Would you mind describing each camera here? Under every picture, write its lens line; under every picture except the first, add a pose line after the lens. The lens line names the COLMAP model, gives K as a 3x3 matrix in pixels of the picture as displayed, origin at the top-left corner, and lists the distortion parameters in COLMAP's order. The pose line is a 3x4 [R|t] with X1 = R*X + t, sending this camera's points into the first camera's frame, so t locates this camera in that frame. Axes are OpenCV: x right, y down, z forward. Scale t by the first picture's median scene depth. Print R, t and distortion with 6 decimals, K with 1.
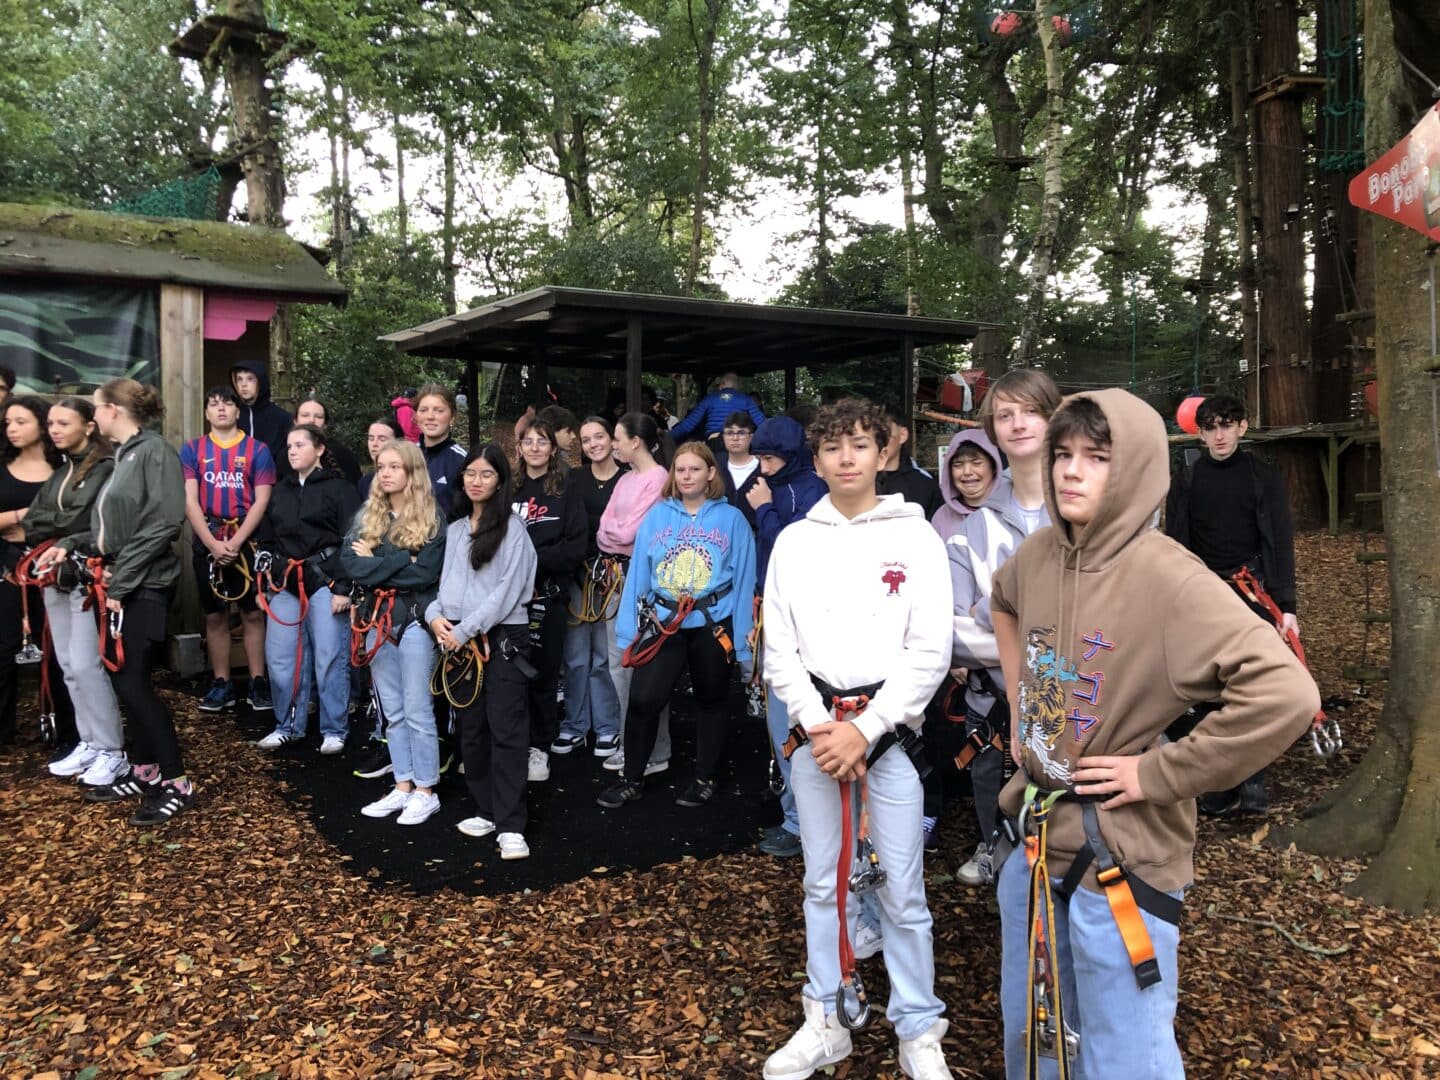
lens RADIAL K [[1224.6, 0, 720.0], [0, 1224.6, 540.0], [0, 0, 1]] dist [0.006701, 0.053623]
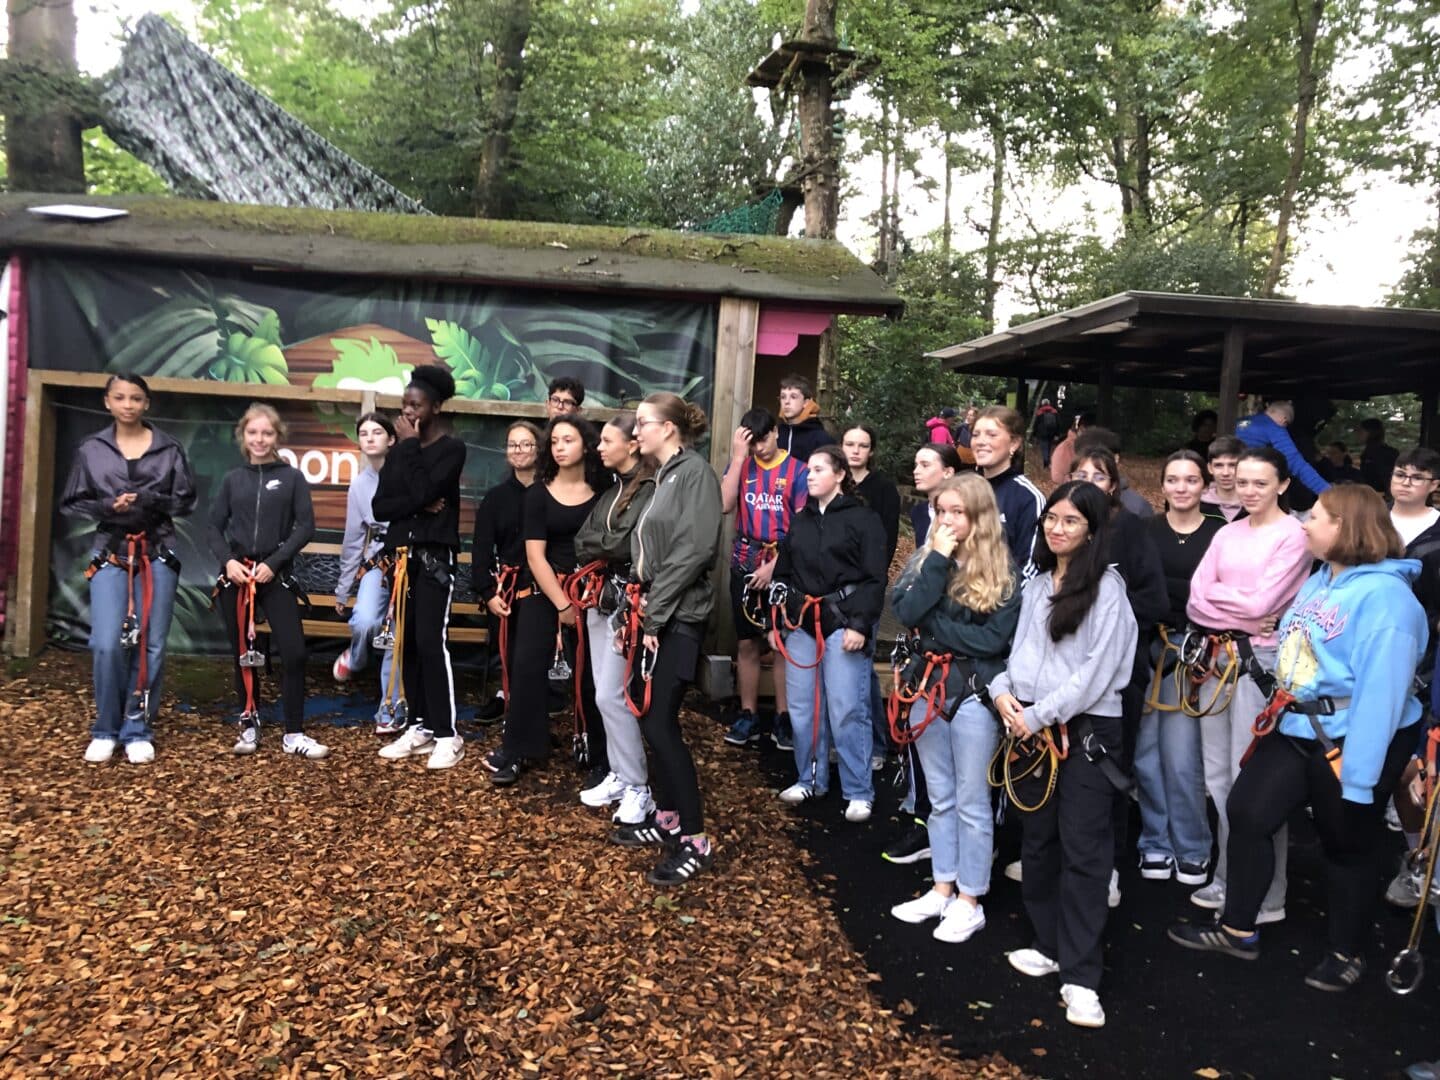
lens RADIAL K [[1163.1, 0, 720.0], [0, 1163.1, 540.0], [0, 0, 1]] dist [0.067454, -0.068318]
pose [[0.912736, 0.067052, -0.403011, -0.069463], [-0.071315, 0.997444, 0.004437, -0.020353], [0.402278, 0.024691, 0.915184, 0.158706]]
